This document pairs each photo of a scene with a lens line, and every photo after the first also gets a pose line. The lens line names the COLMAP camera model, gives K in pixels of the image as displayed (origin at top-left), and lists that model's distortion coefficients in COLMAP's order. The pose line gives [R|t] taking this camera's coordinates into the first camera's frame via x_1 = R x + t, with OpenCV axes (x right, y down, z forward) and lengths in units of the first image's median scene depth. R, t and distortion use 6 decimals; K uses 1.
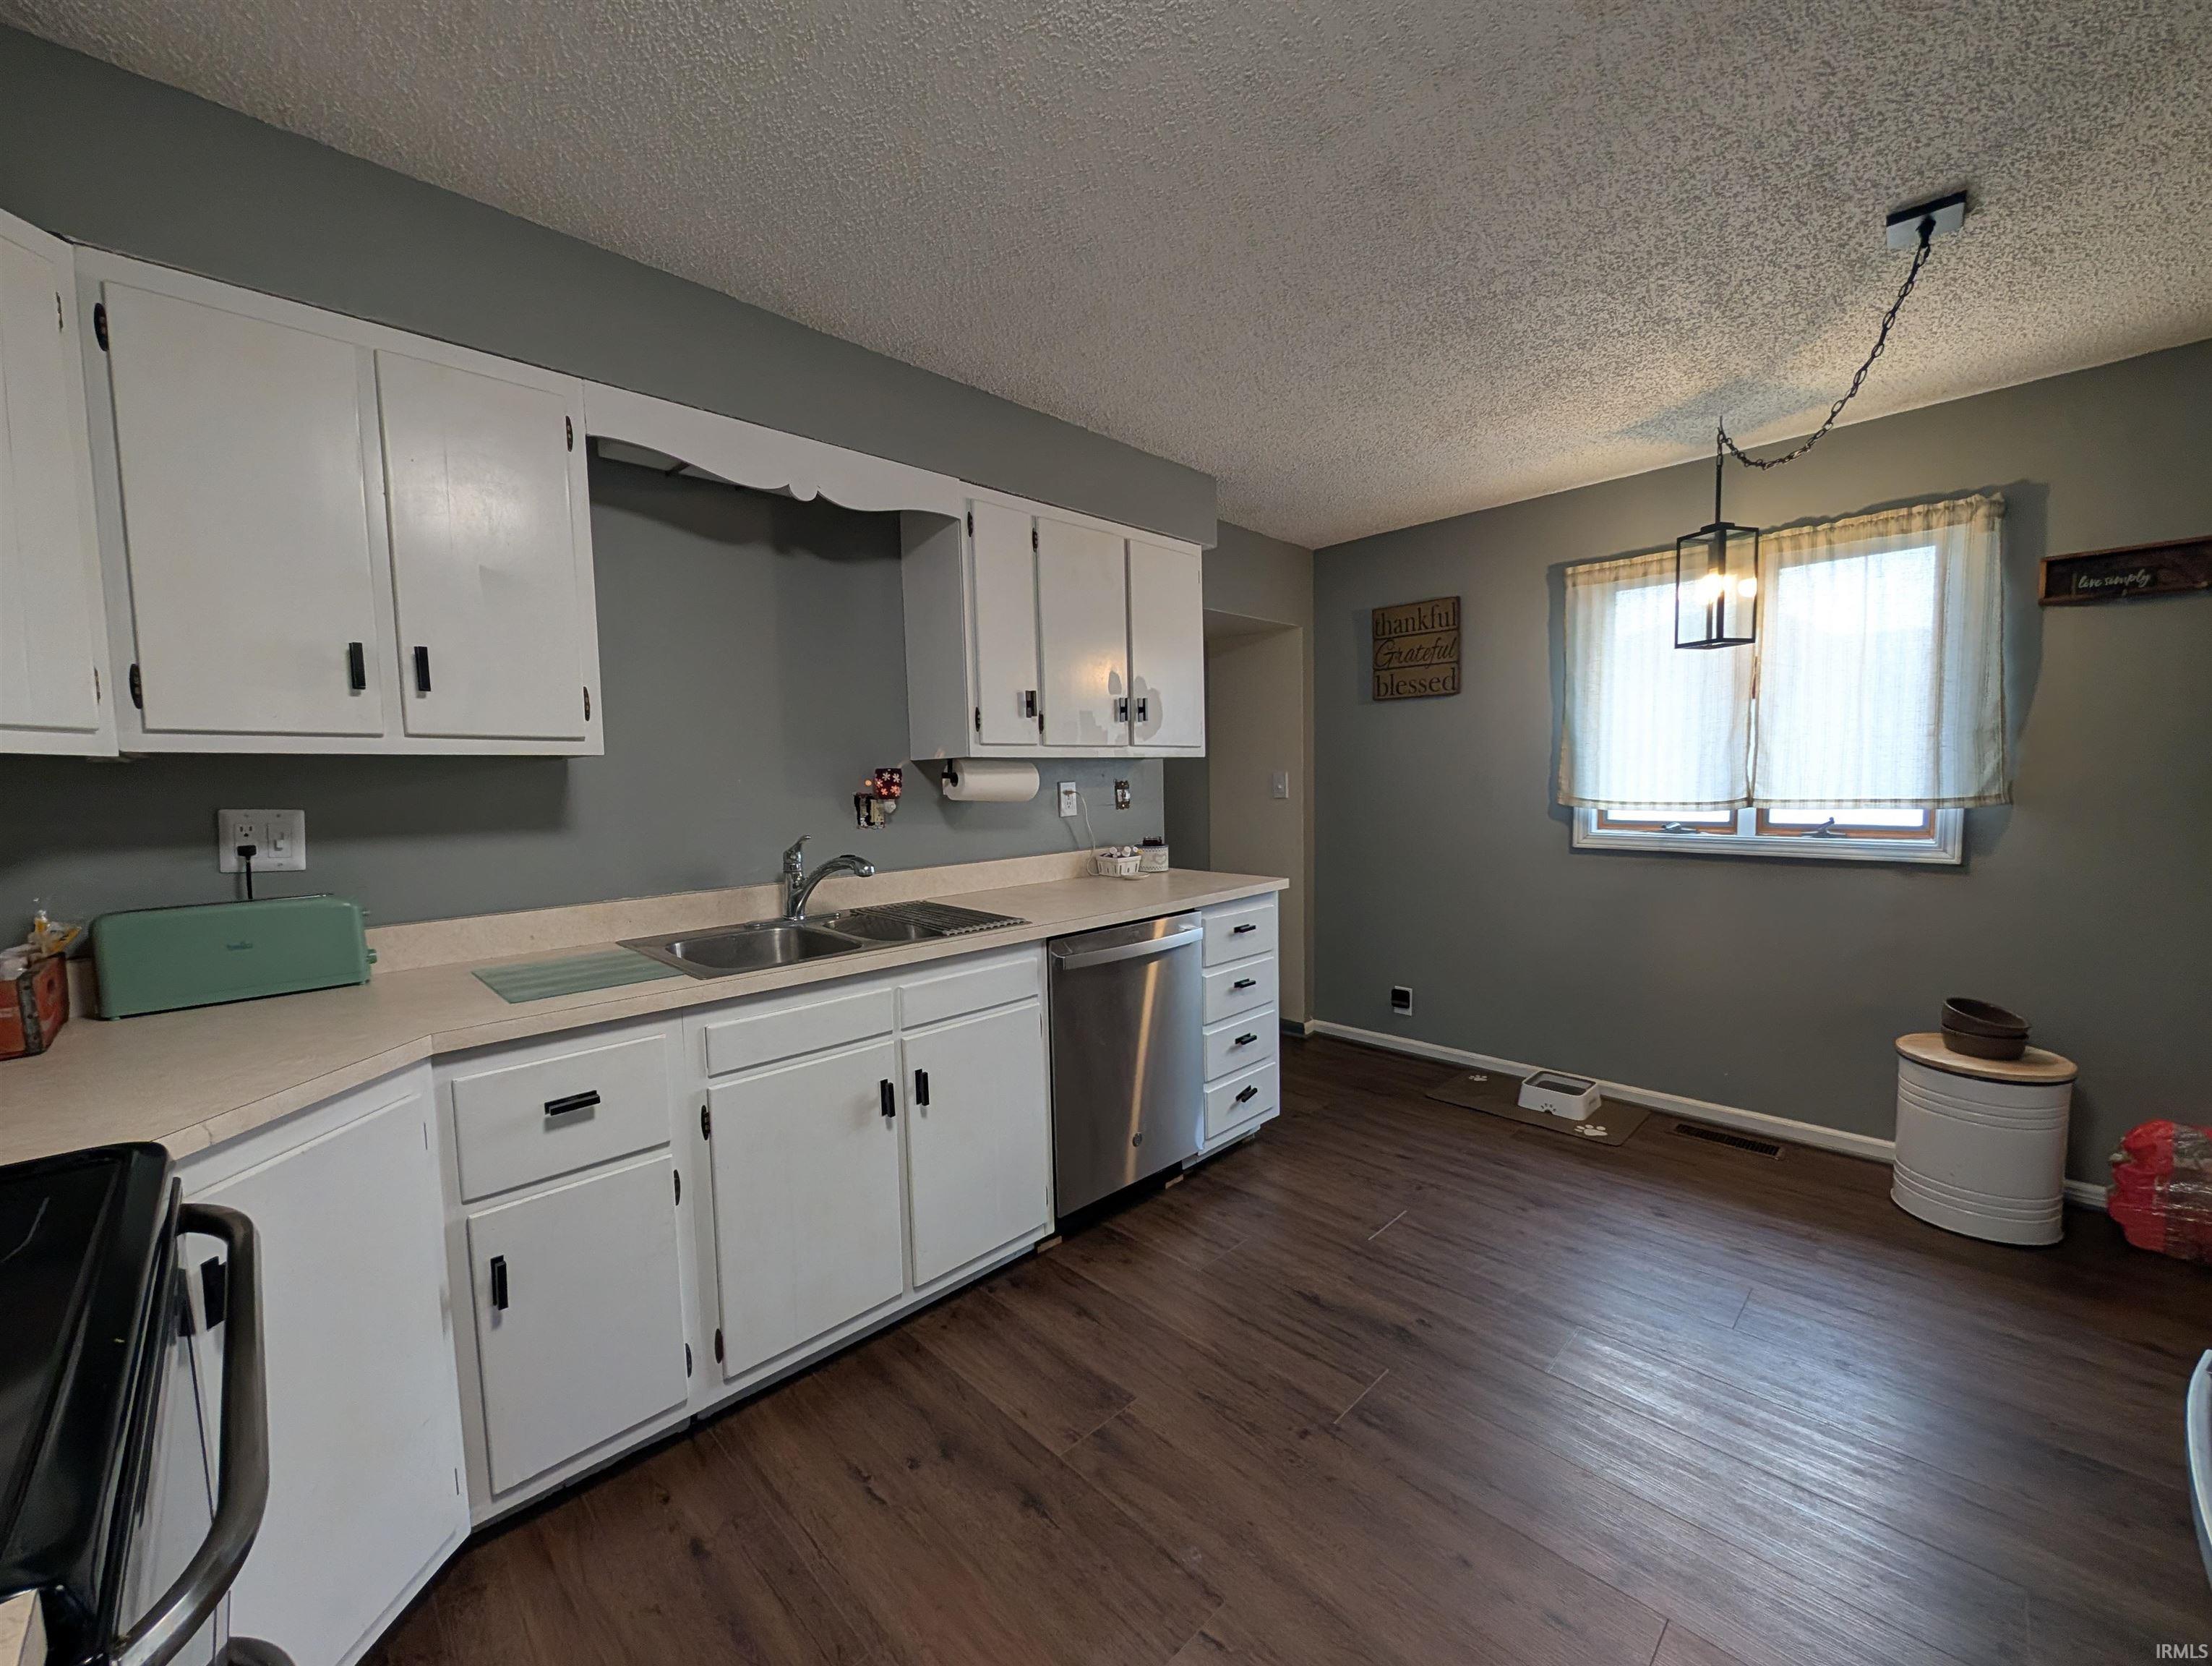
lens RADIAL K [[849.7, 0, 1106.0], [0, 849.7, 833.0], [0, 0, 1]] dist [0.012194, -0.005530]
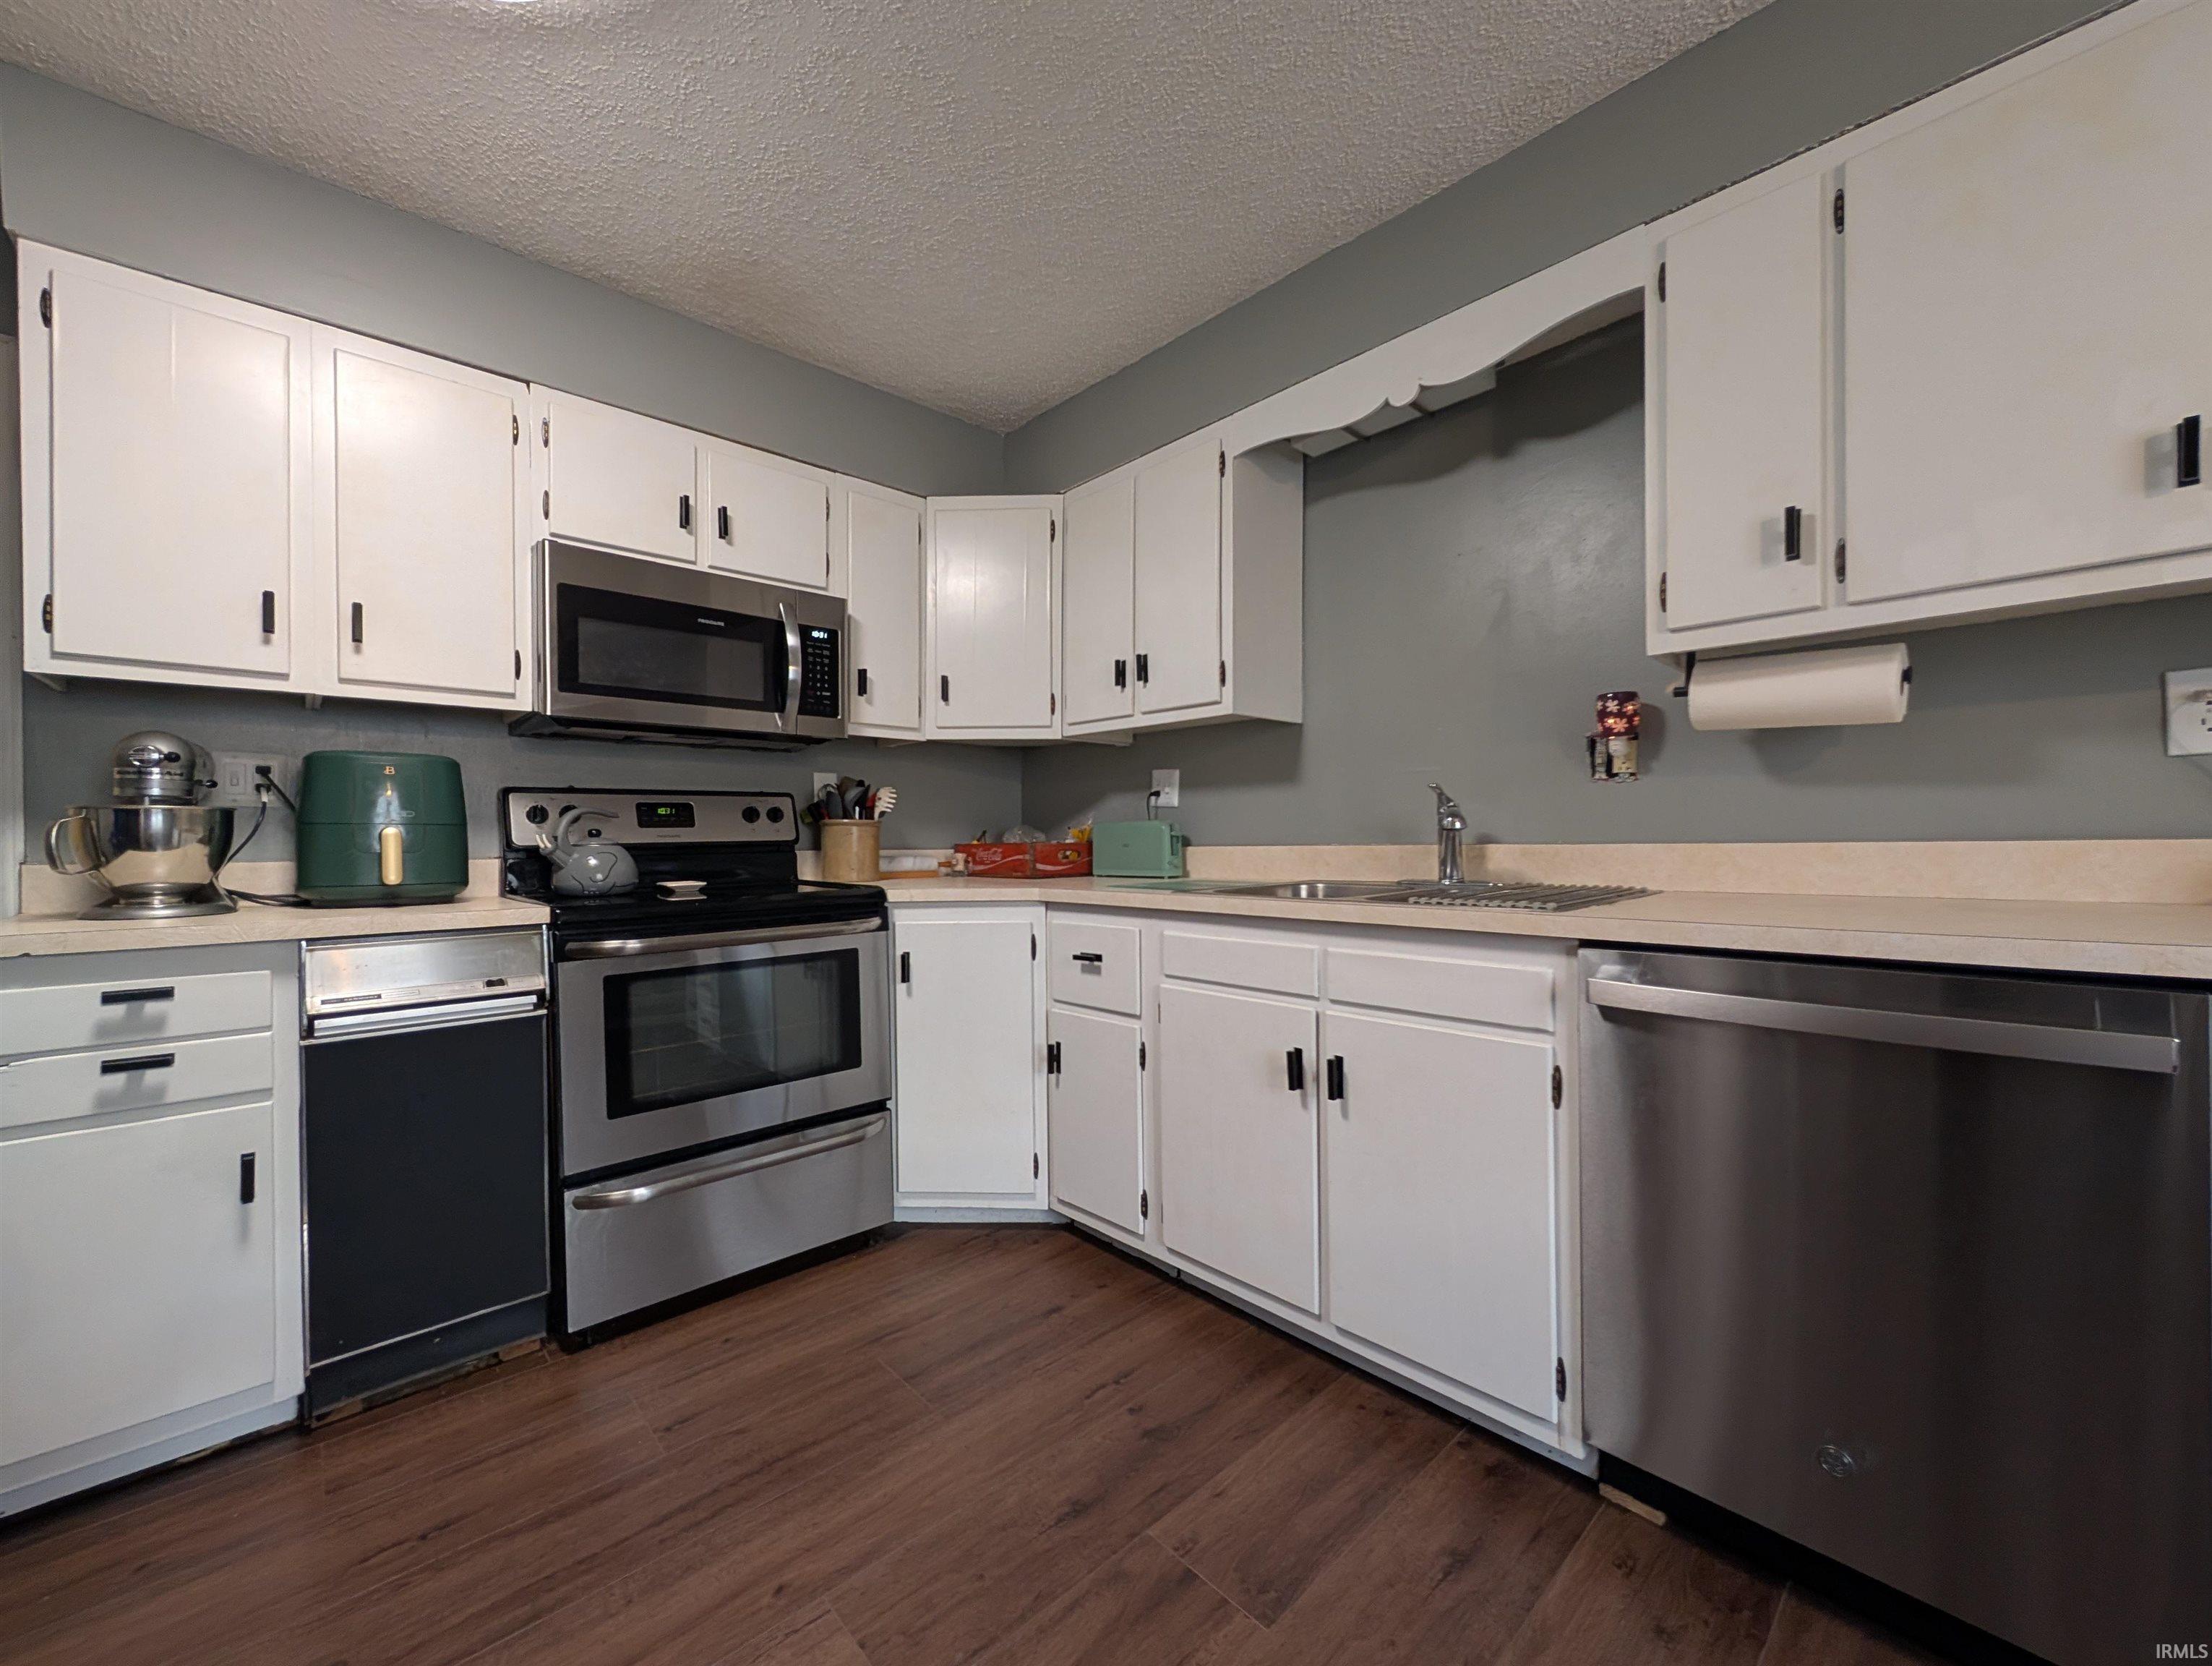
lens RADIAL K [[874.4, 0, 1106.0], [0, 874.4, 833.0], [0, 0, 1]] dist [-0.001357, -0.000294]
pose [[-0.014724, 0.014187, -0.999791, 0.538540], [-0.055016, 0.998373, 0.014977, 0.058087], [0.998377, 0.055225, -0.013919, 0.684757]]
